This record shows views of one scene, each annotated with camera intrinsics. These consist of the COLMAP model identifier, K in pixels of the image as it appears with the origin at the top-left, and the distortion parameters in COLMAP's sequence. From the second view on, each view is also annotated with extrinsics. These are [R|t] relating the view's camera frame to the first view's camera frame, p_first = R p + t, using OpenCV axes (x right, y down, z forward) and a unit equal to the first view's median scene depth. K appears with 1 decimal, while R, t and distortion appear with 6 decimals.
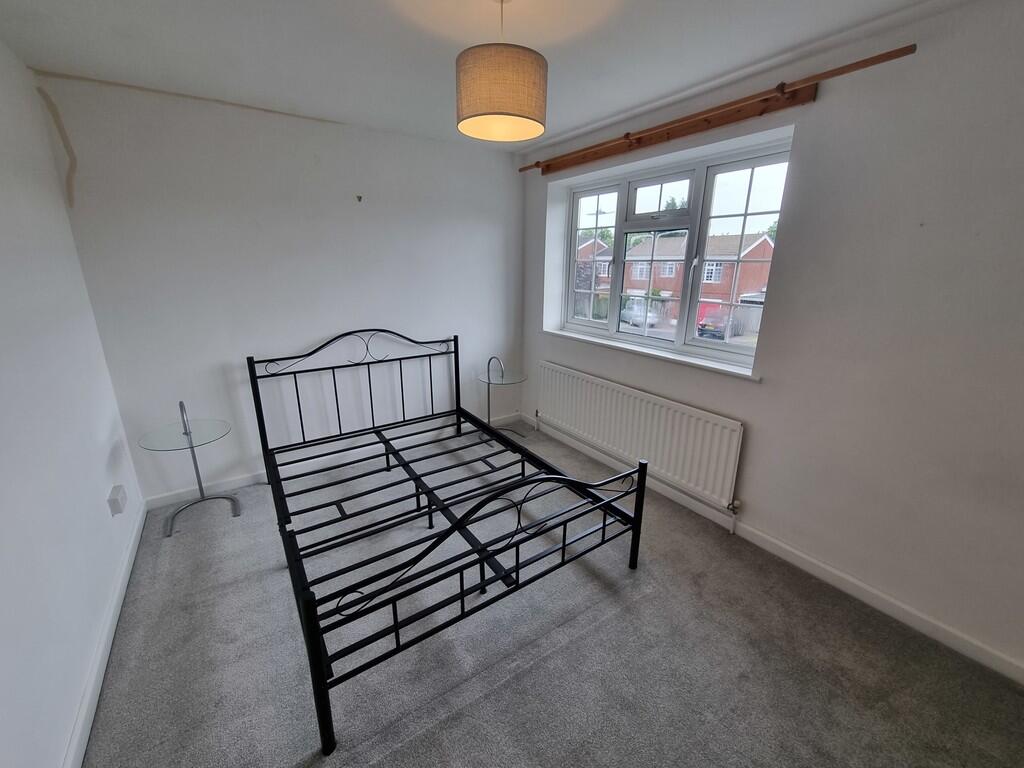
lens RADIAL K [[415.9, 0, 508.0], [0, 415.9, 381.9], [0, 0, 1]] dist [0.001330, -0.000178]
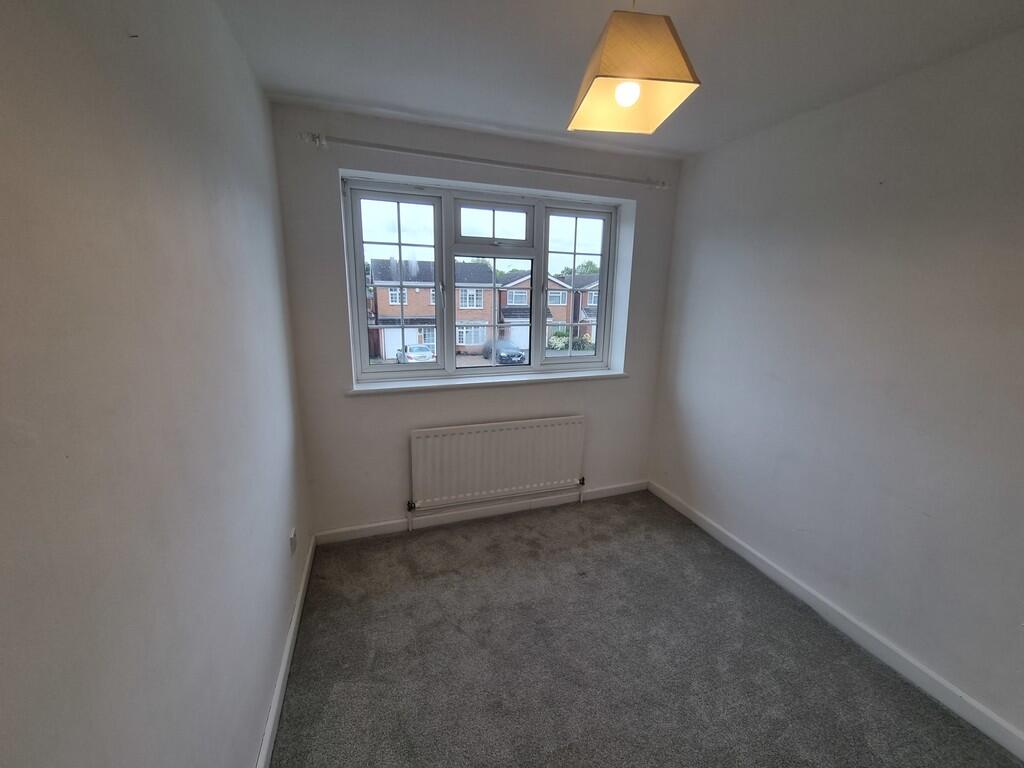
lens RADIAL K [[415.9, 0, 509.1], [0, 415.9, 385.1], [0, 0, 1]] dist [0.001330, -0.000178]
pose [[0.231481, -0.220732, 0.947467, -0.636219], [0.256254, 0.953360, 0.159498, -0.232357], [-0.938483, 0.205871, 0.277248, 0.779862]]
